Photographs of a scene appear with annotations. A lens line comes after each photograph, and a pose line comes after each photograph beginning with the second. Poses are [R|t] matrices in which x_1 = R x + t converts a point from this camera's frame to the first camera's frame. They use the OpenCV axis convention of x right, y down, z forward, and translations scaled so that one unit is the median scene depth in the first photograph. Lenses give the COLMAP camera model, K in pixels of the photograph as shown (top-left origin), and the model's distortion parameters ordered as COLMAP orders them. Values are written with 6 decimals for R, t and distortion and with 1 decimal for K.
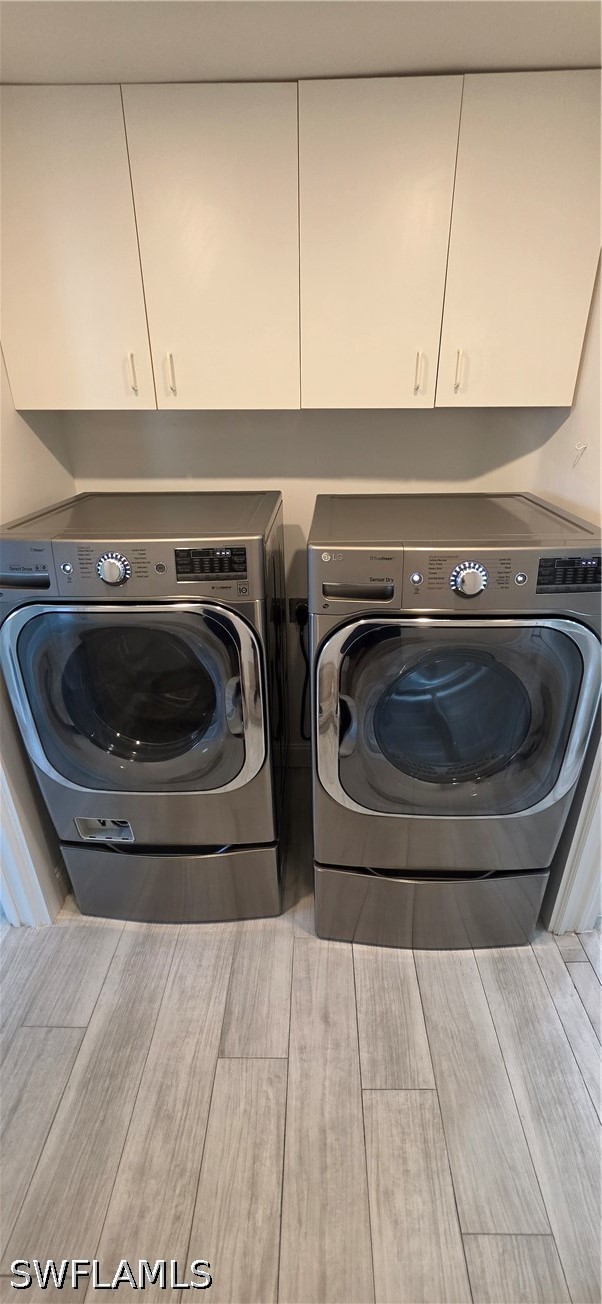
lens RADIAL K [[523.5, 0, 308.3], [0, 523.5, 647.9], [0, 0, 1]] dist [-0.002488, -0.000177]
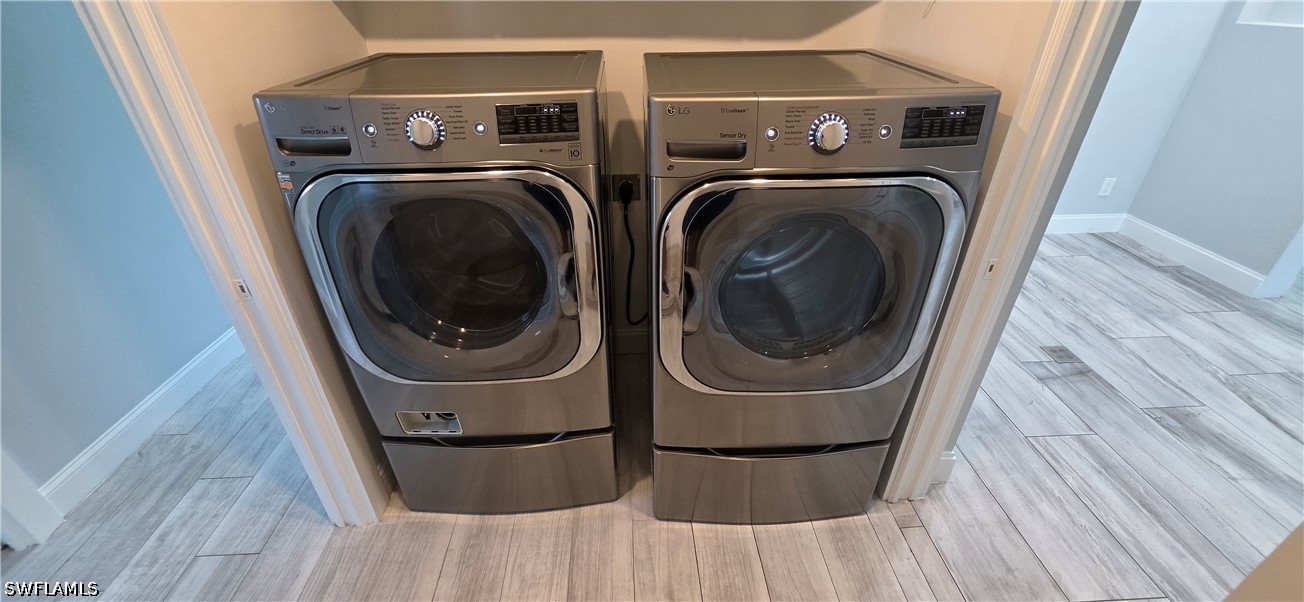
lens RADIAL K [[521.7, 0, 646.5], [0, 521.7, 294.5], [0, 0, 1]] dist [-0.001440, 0.000056]
pose [[0.997592, -0.031900, 0.061582, -0.057290], [0.025619, 0.994635, 0.100220, 0.037777], [-0.064448, -0.098401, 0.993058, 0.075332]]
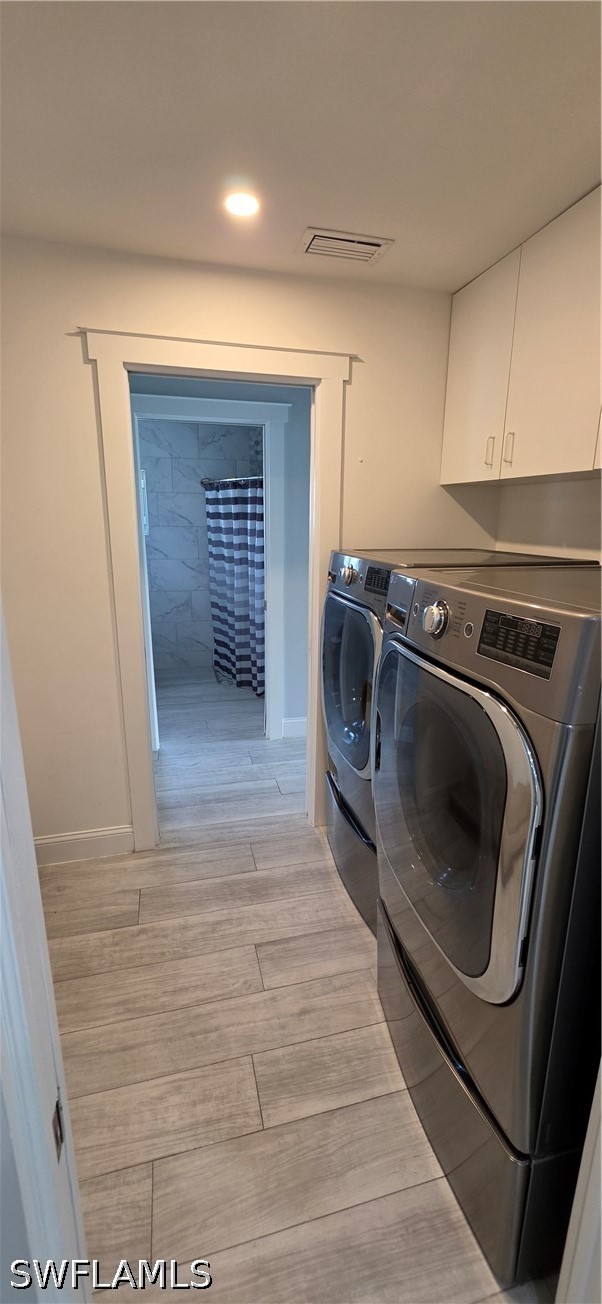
lens RADIAL K [[523.5, 0, 308.3], [0, 523.5, 647.9], [0, 0, 1]] dist [-0.002488, -0.000177]
pose [[0.268885, 0.244945, -0.931505, 0.868575], [-0.424383, 0.898314, 0.113716, -0.072765], [0.864639, 0.364738, 0.345494, 0.396243]]
